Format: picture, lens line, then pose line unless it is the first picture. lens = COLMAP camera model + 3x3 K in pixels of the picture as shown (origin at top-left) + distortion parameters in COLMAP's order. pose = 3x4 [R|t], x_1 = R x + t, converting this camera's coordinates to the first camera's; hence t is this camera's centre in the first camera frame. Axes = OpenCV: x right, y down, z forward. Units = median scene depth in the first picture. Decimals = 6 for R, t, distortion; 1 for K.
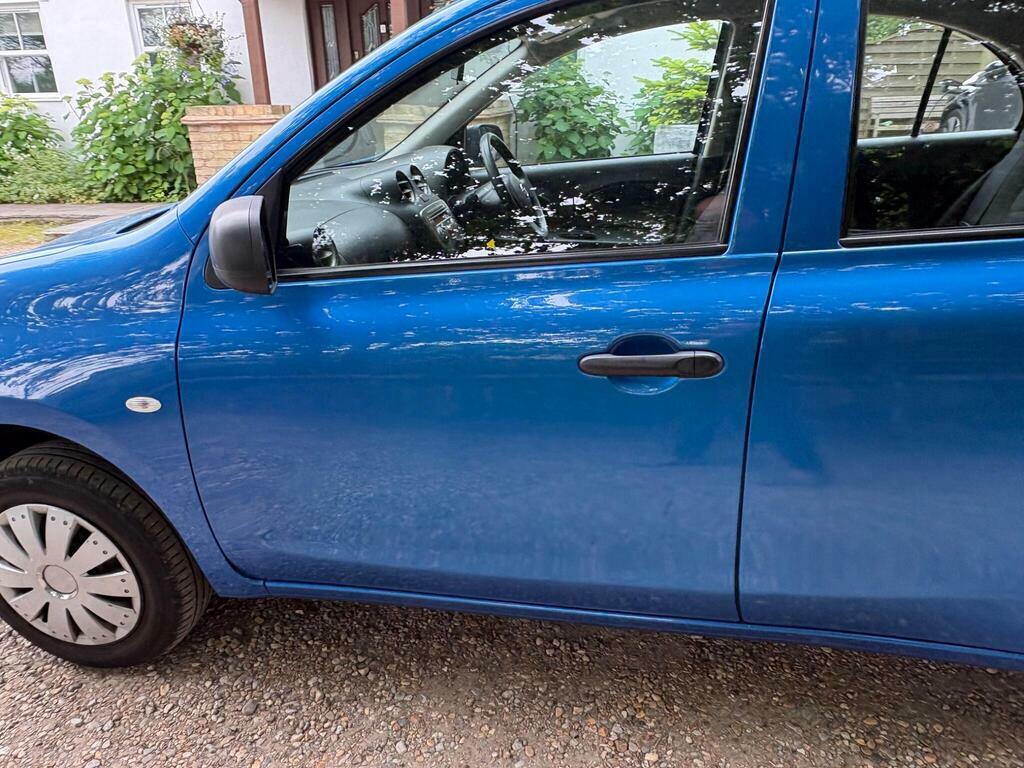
lens RADIAL K [[781.5, 0, 508.8], [0, 781.5, 376.0], [0, 0, 1]] dist [0.005572, -0.001552]
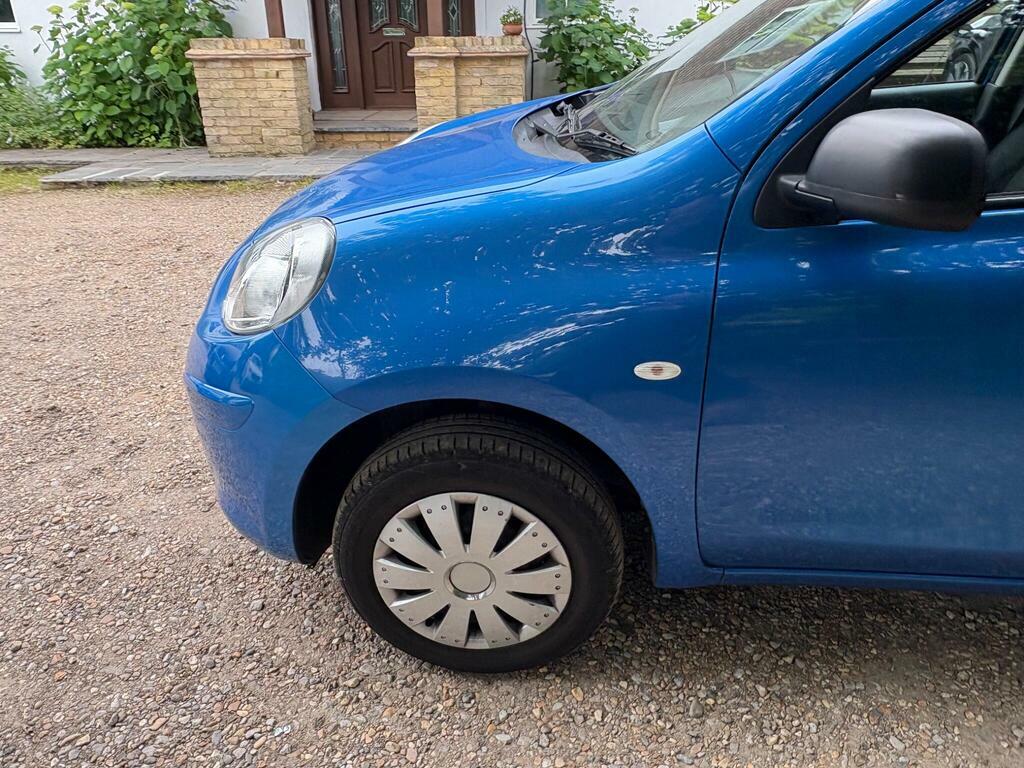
lens RADIAL K [[781.2, 0, 512.0], [0, 781.2, 384.0], [0, 0, 1]] dist [-0.005171, 0.009161]
pose [[0.994759, -0.028476, 0.098201, -0.138610], [0.021513, 0.997226, 0.071256, -0.002333], [-0.099958, -0.068770, 0.992612, 0.038241]]
